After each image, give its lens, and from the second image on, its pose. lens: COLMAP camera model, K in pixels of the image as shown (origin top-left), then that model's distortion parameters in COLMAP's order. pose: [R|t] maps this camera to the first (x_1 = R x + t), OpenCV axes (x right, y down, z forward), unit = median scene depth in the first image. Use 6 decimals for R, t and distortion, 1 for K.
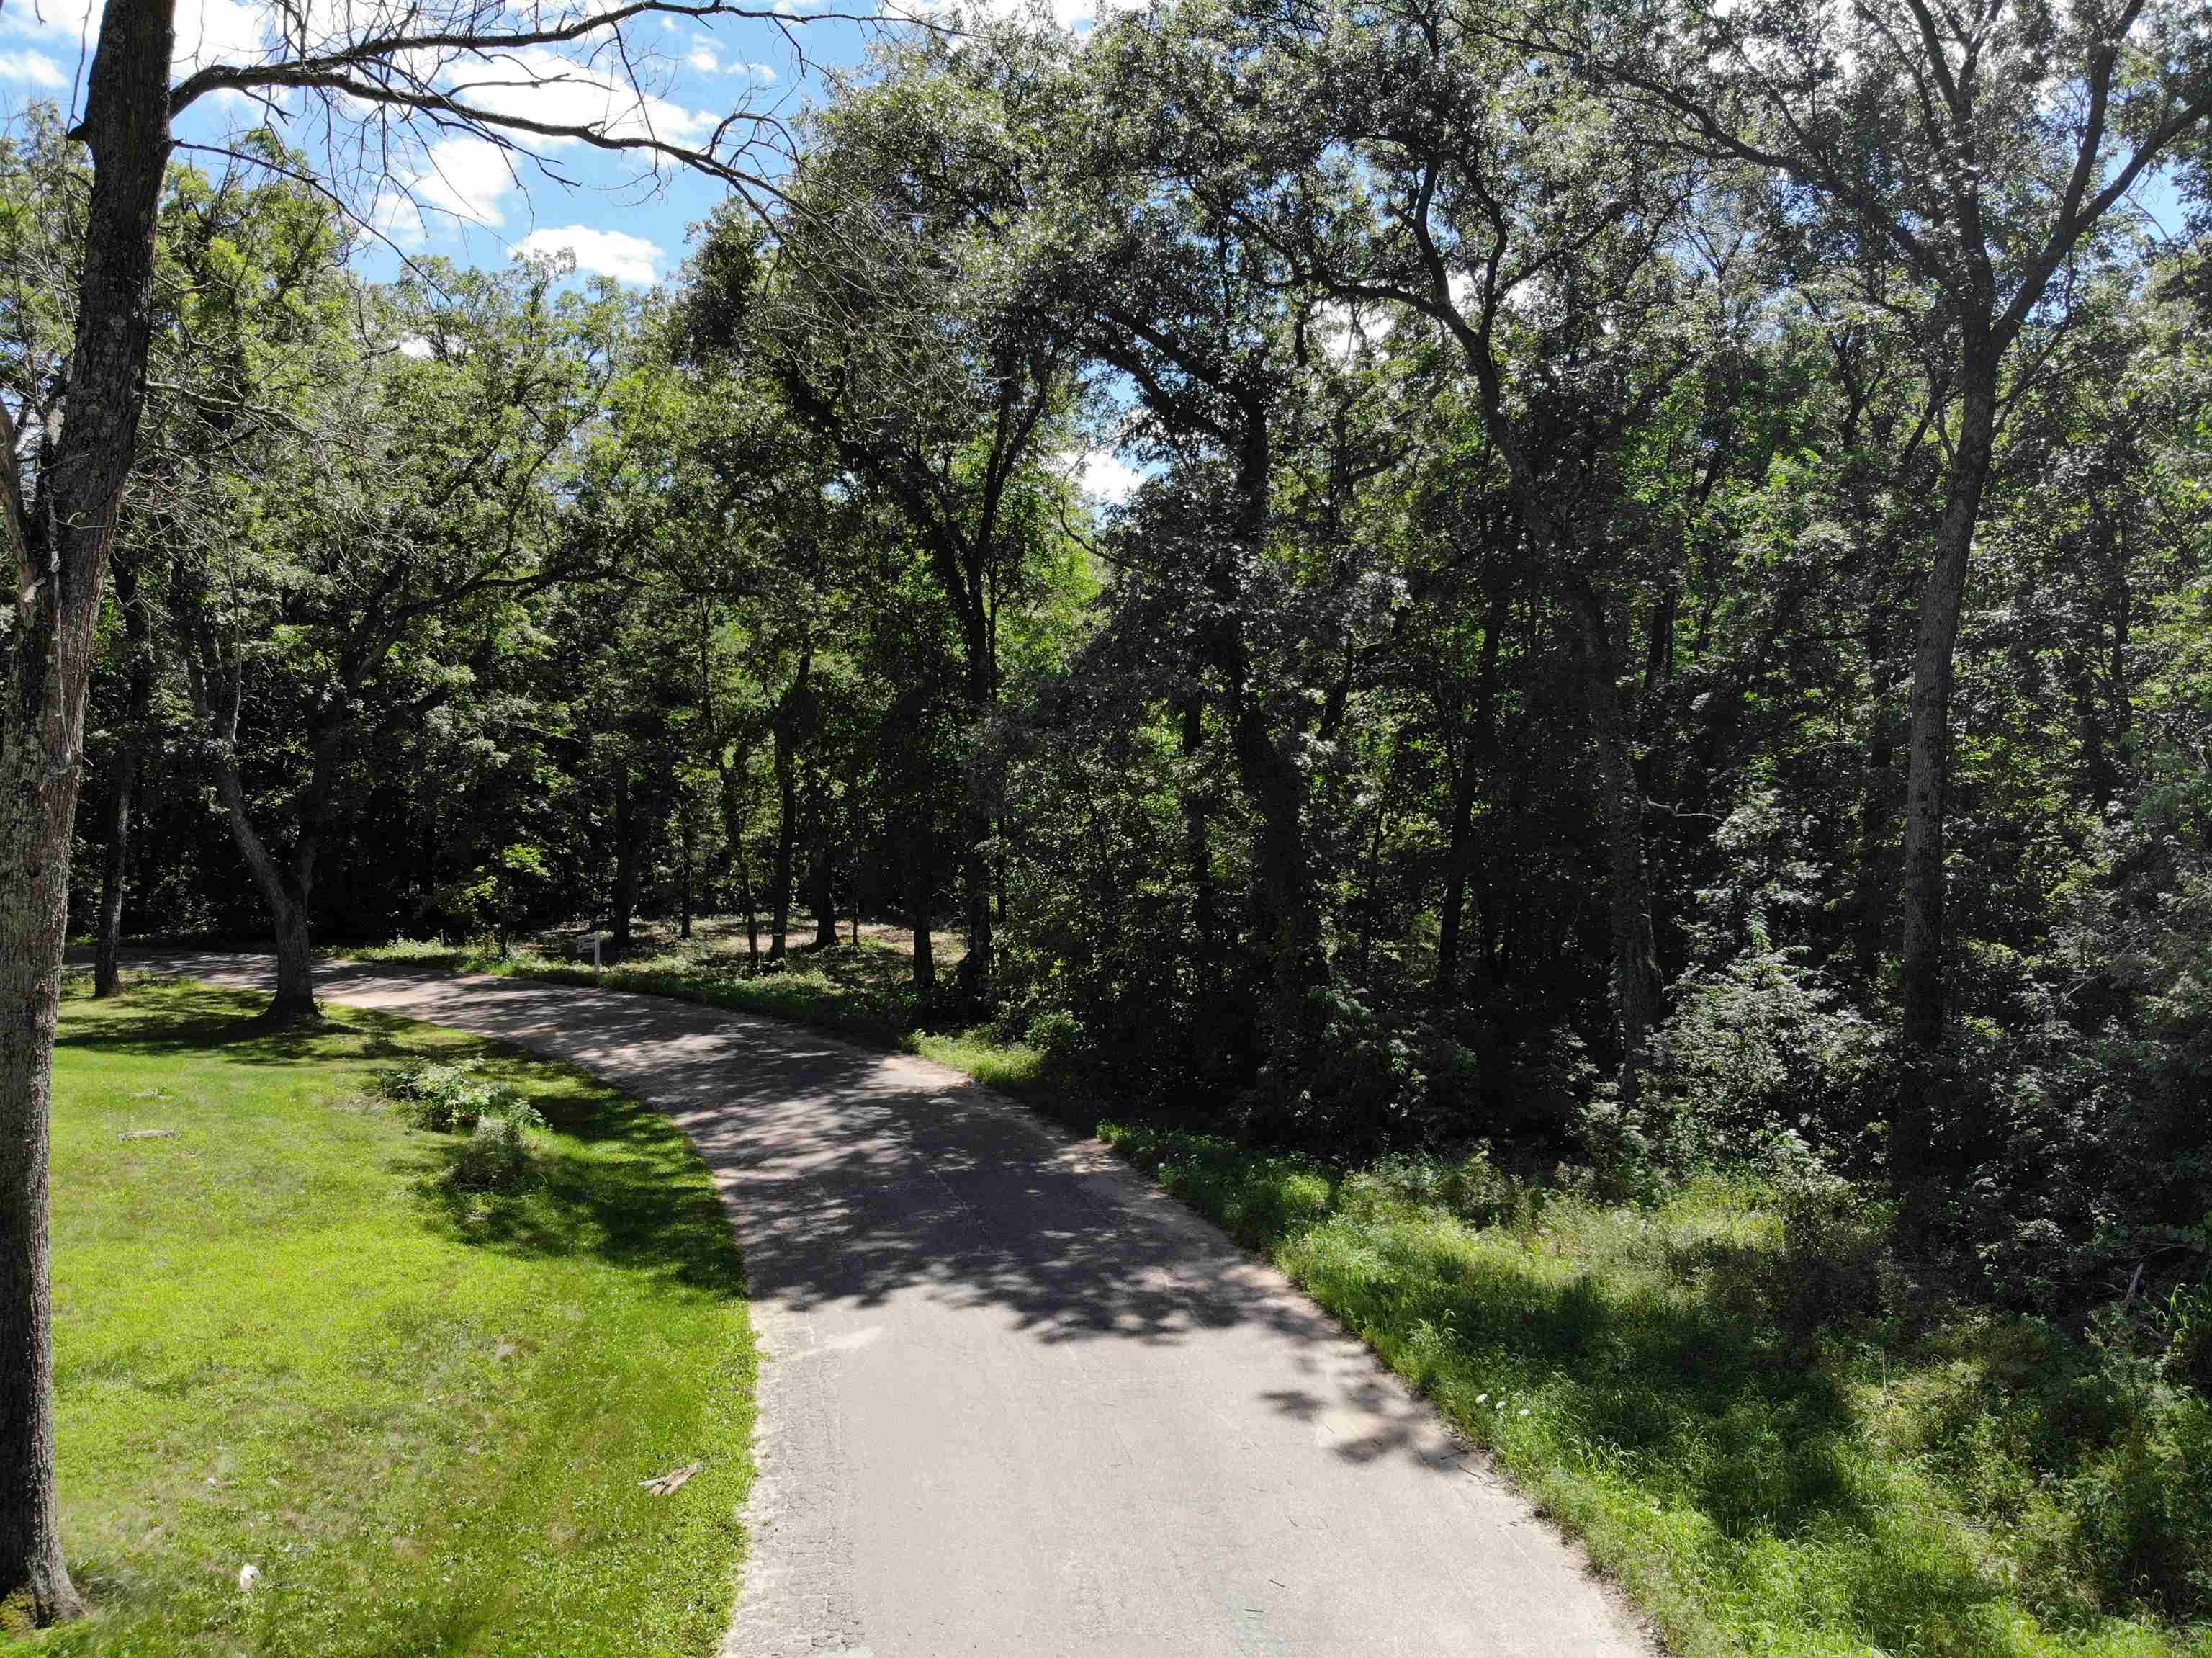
lens RADIAL K [[1634.5, 0, 1139.5], [0, 1634.5, 829.6], [0, 0, 1]] dist [0.024695, -0.115100]
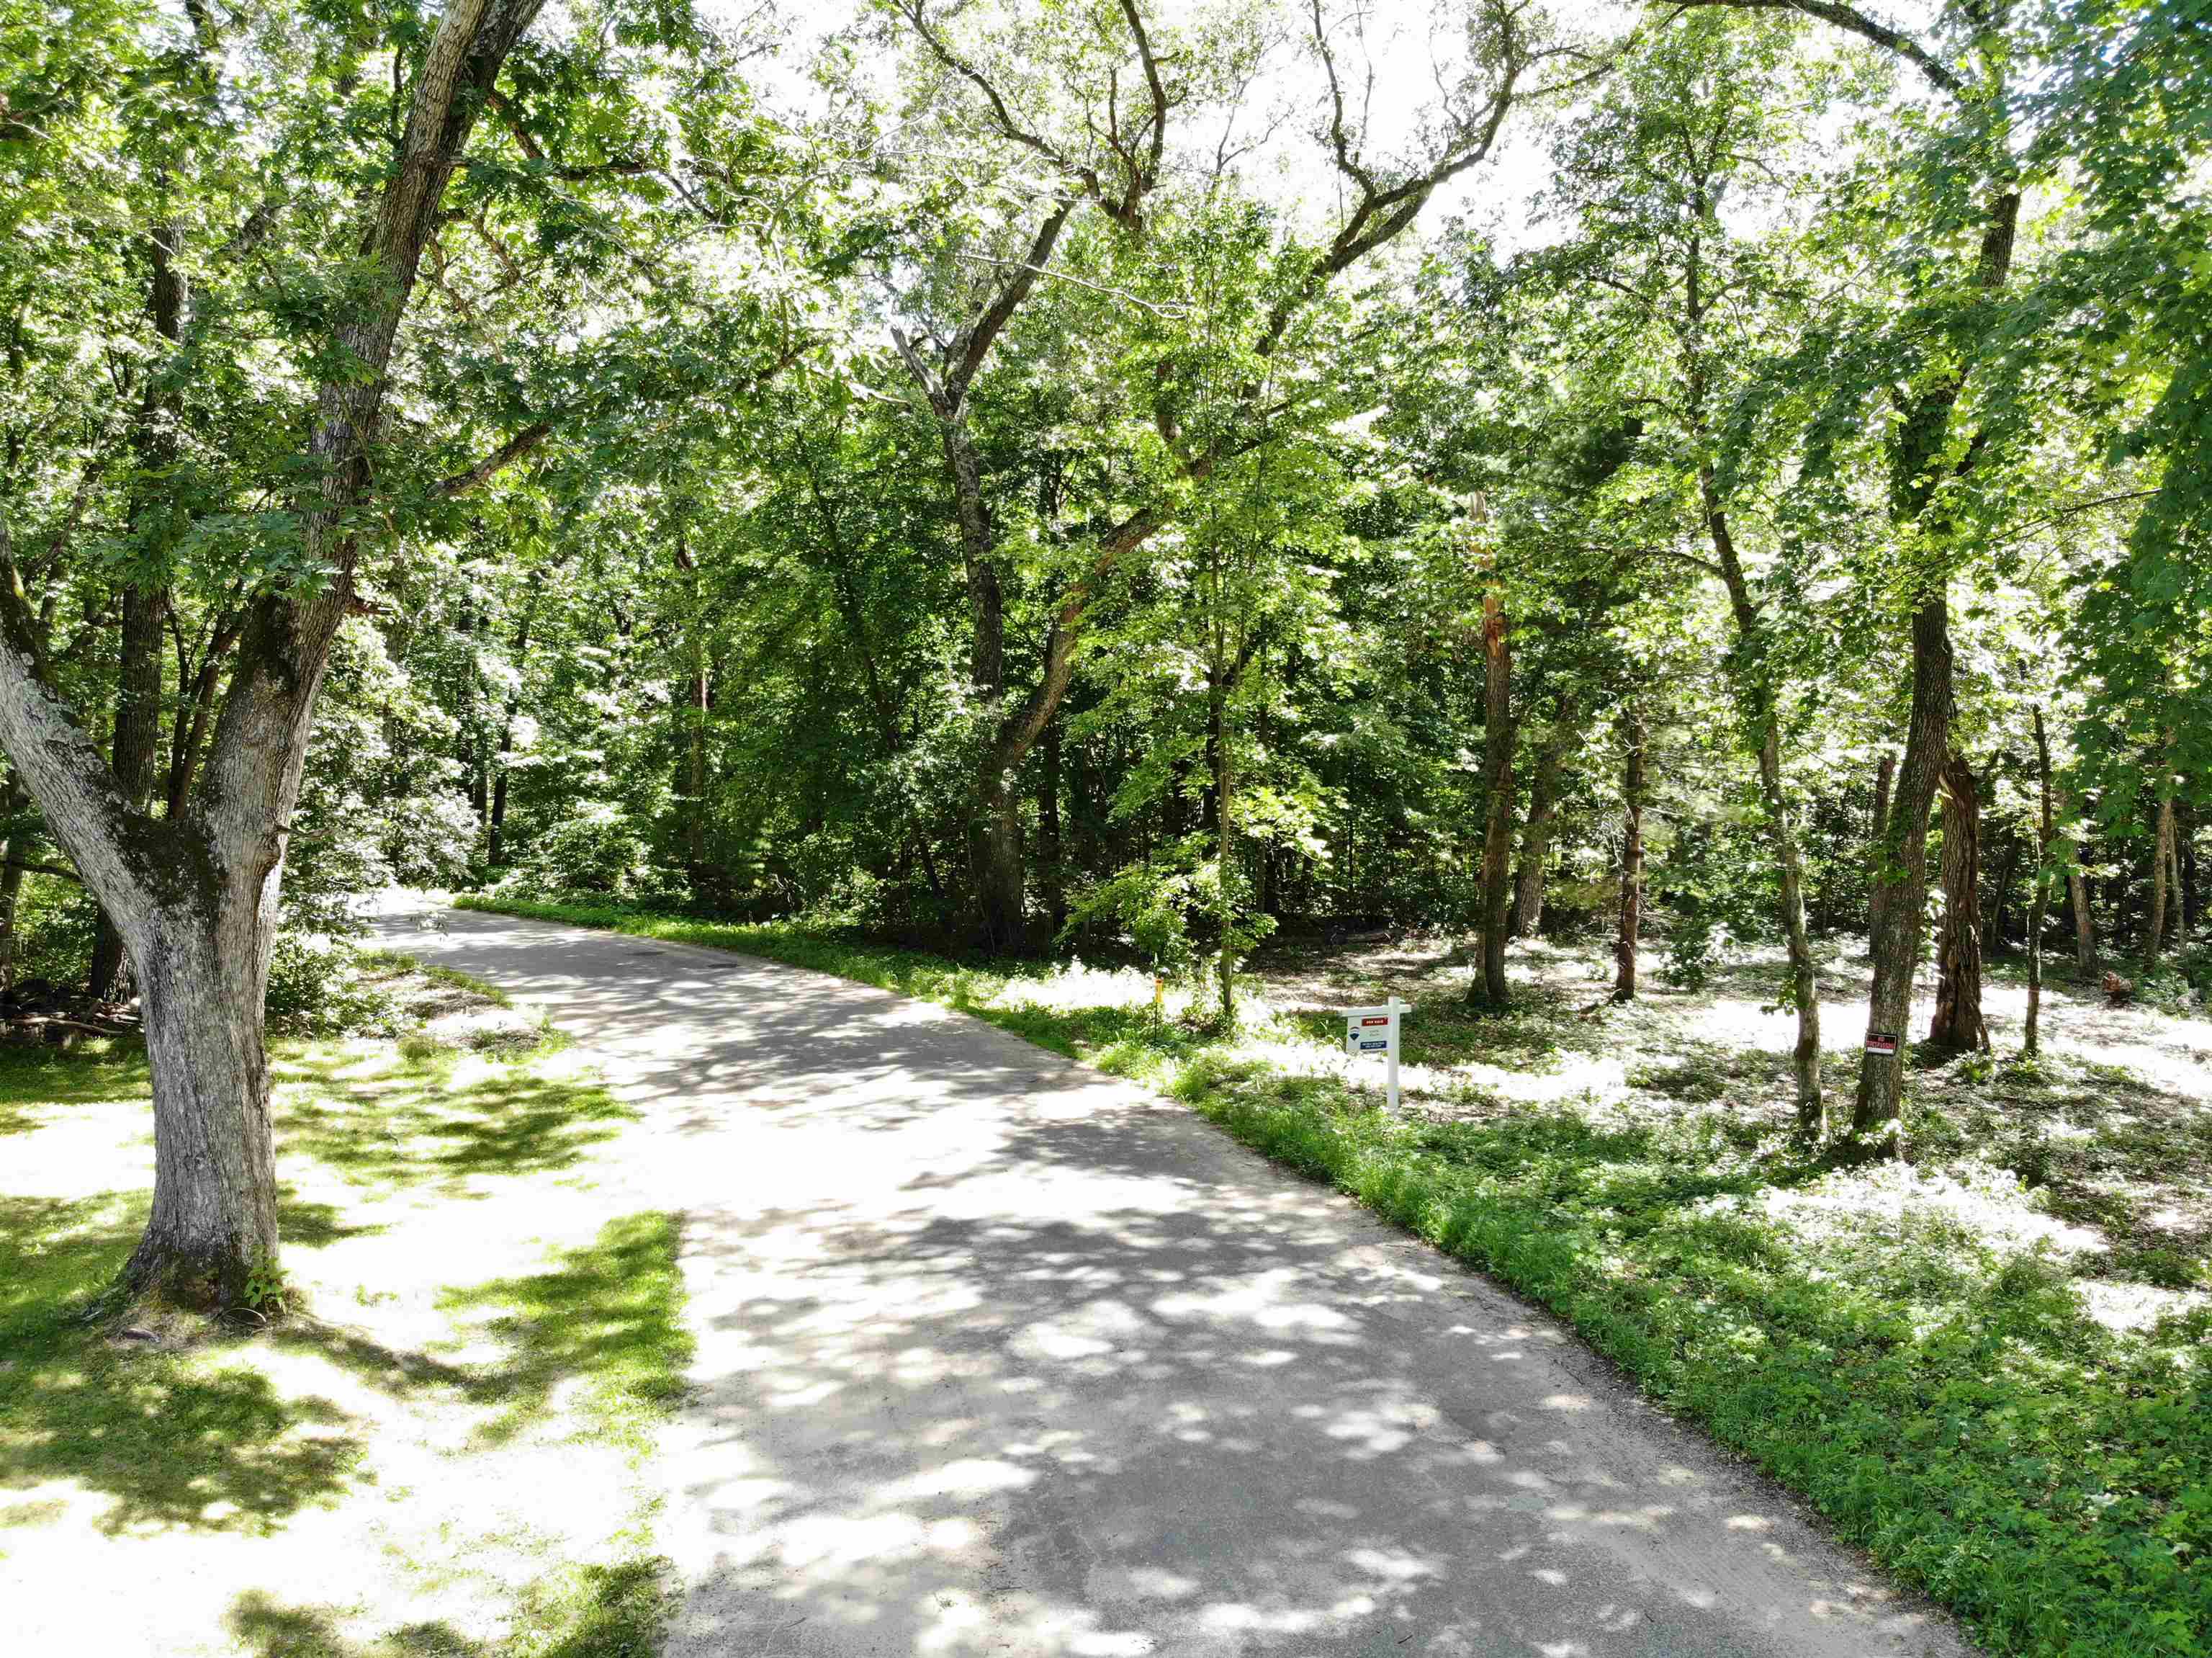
lens RADIAL K [[1638.7, 0, 1092.8], [0, 1638.7, 817.1], [0, 0, 1]] dist [0.236688, -0.564069]
pose [[0.833192, 0.029571, -0.552193, -0.294455], [-0.029891, 0.999518, 0.008426, 0.028118], [0.552176, 0.009485, 0.833674, 1.078505]]
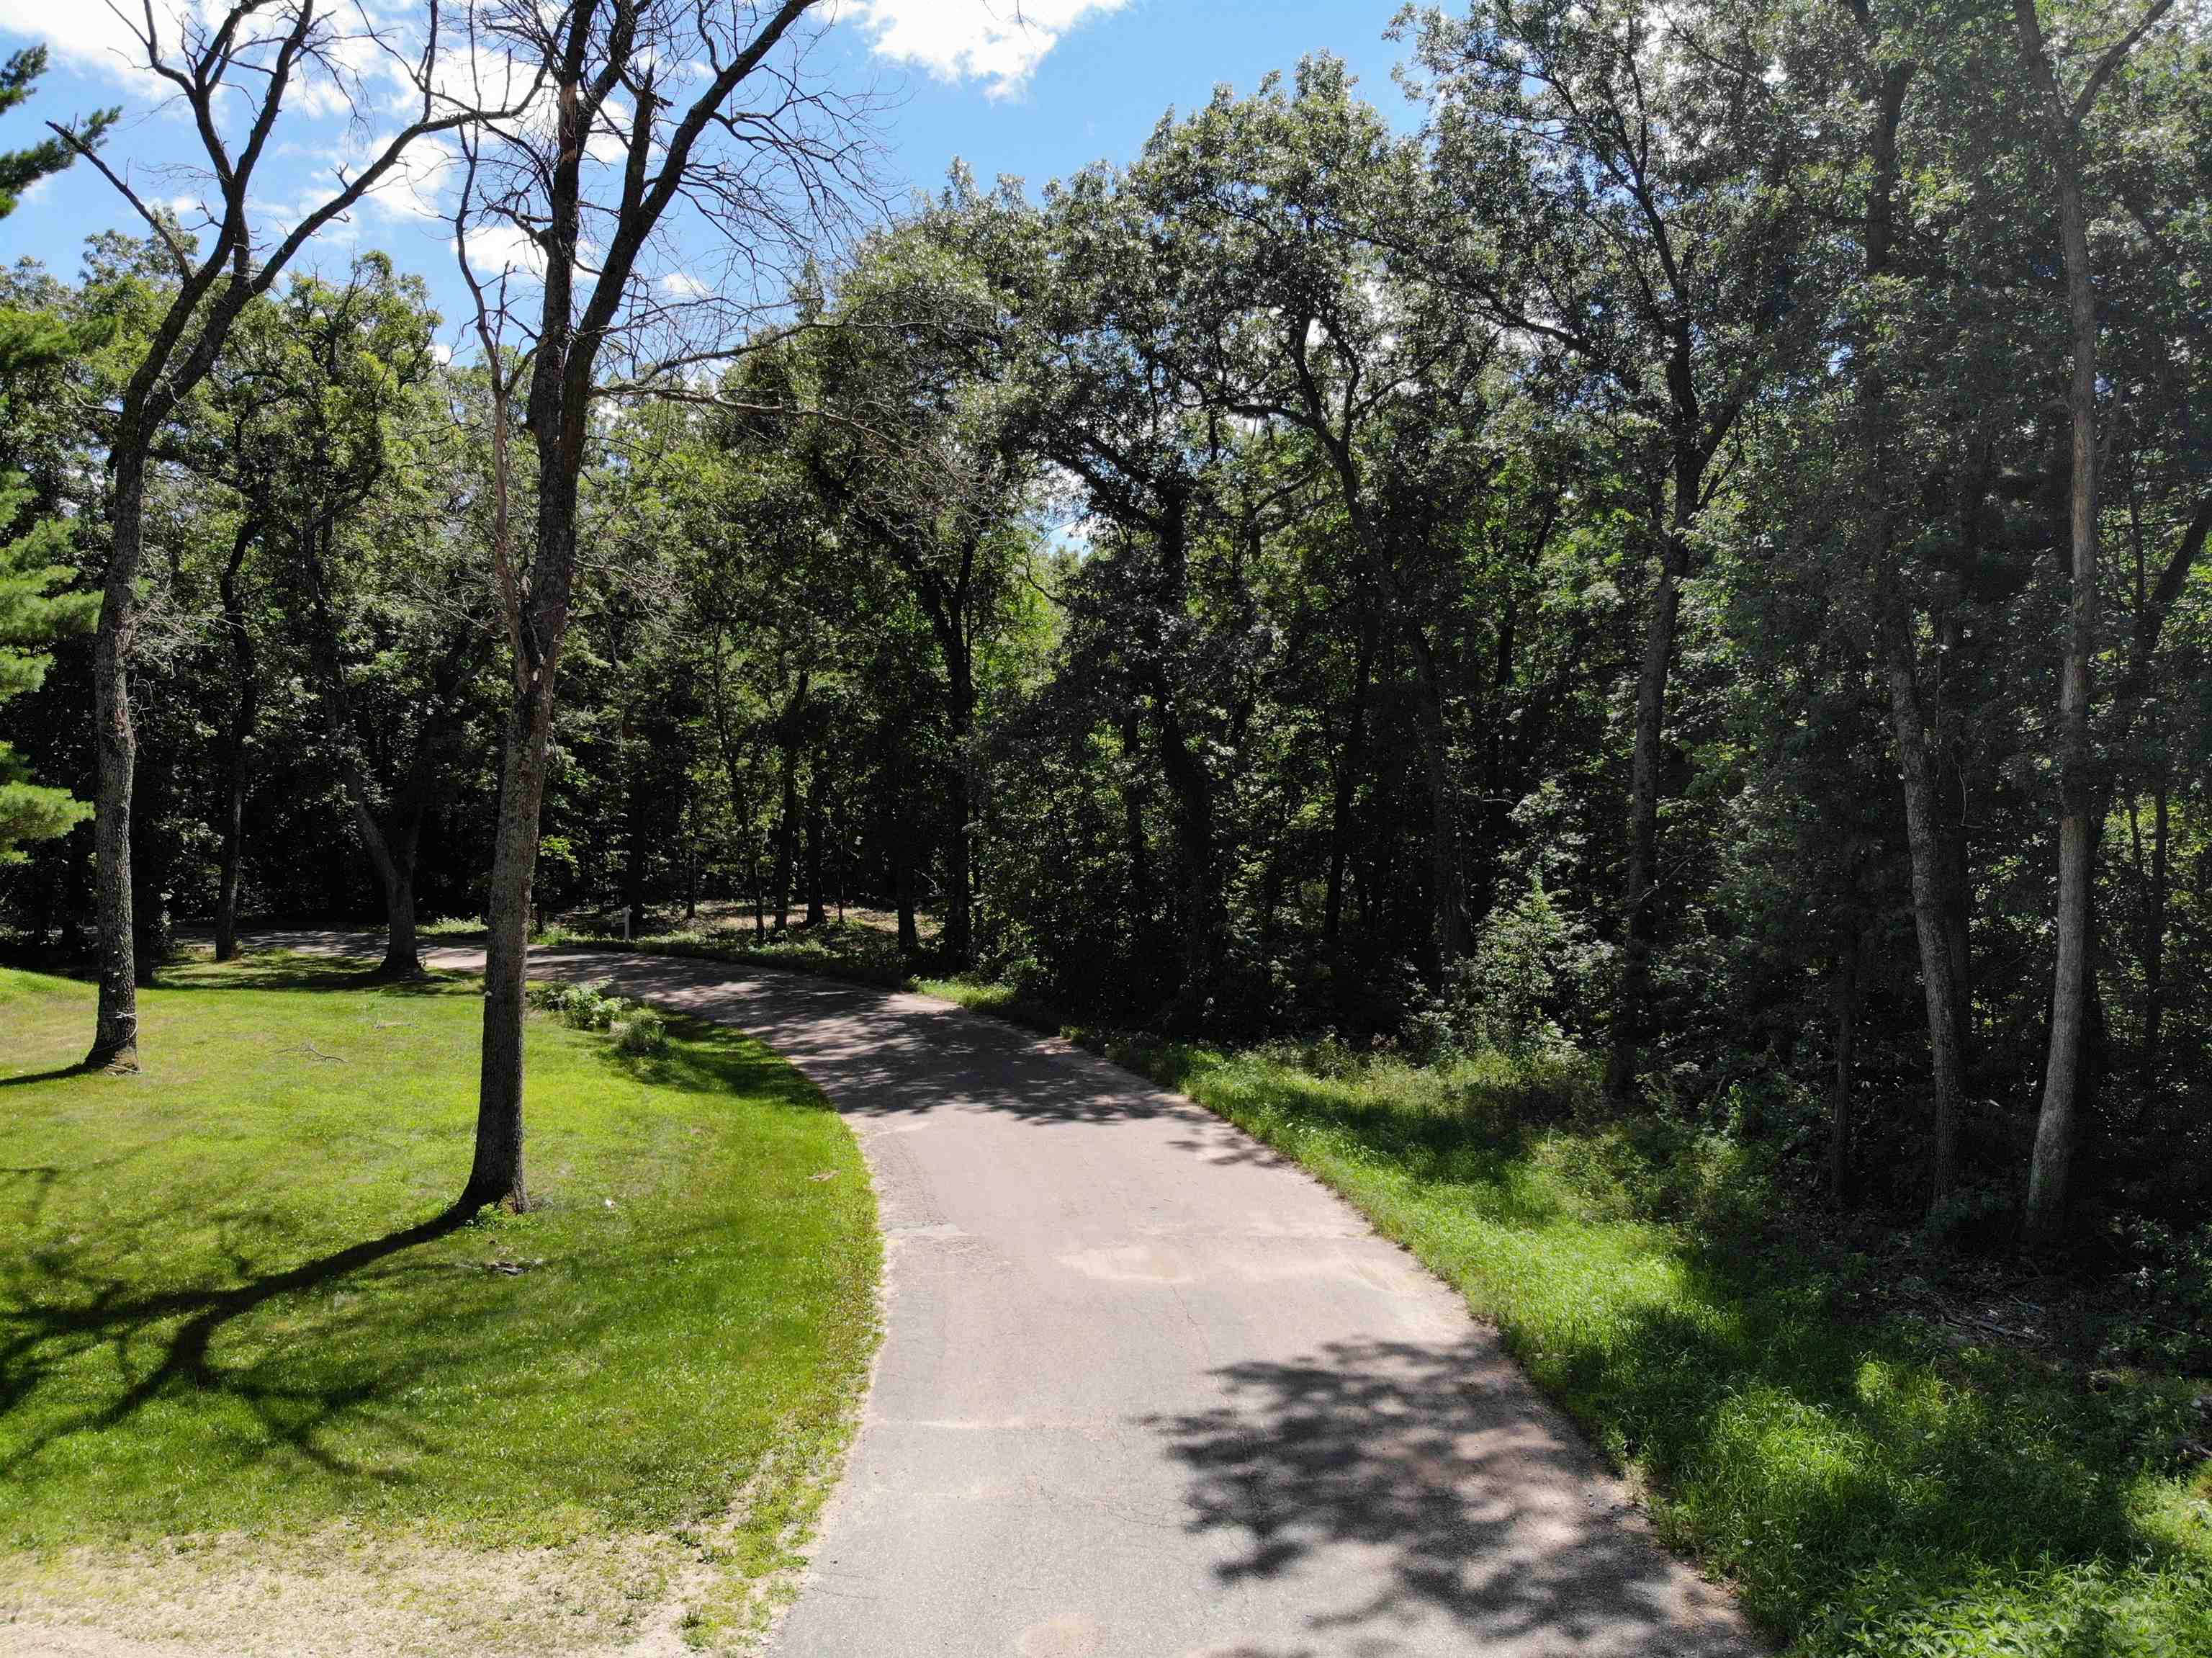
lens RADIAL K [[1634.5, 0, 1139.5], [0, 1634.5, 829.6], [0, 0, 1]] dist [0.024695, -0.115100]
pose [[0.999462, -0.003570, 0.032600, -0.002980], [0.003601, 0.999993, -0.000894, 0.014215], [-0.032597, 0.001011, 0.999468, -0.321894]]
